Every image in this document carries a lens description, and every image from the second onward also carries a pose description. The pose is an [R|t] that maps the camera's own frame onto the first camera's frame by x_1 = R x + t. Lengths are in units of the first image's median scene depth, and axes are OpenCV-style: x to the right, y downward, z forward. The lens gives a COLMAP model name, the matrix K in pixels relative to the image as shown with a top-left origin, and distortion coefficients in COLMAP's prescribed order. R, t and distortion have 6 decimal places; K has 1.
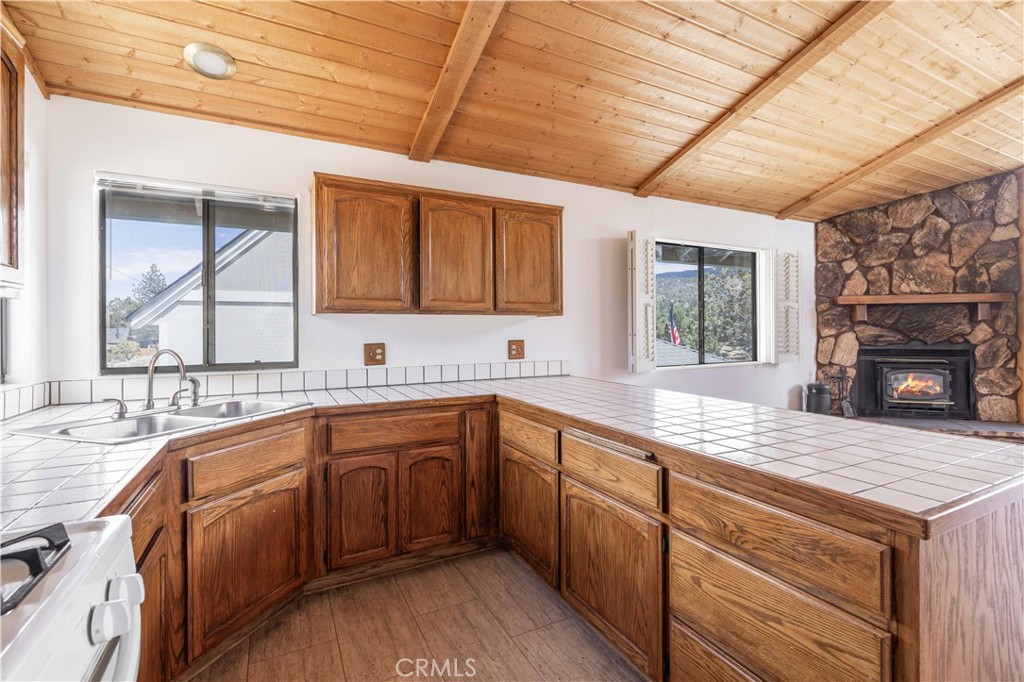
lens RADIAL K [[437.3, 0, 508.5], [0, 437.3, 327.3], [0, 0, 1]] dist [0.000236, -0.000008]
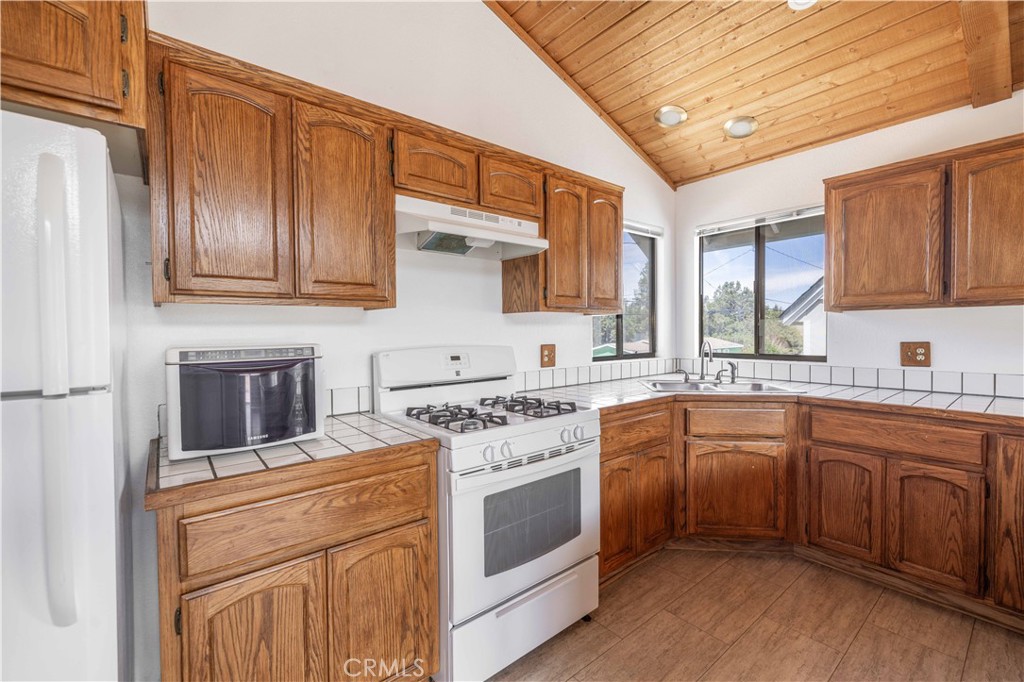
lens RADIAL K [[437.3, 0, 508.5], [0, 437.3, 327.3], [0, 0, 1]] dist [0.000236, -0.000008]
pose [[0.195747, -0.004451, -0.980644, 0.493049], [0.015091, 0.999885, -0.001526, -0.004042], [0.980538, -0.014501, 0.195792, 0.030899]]
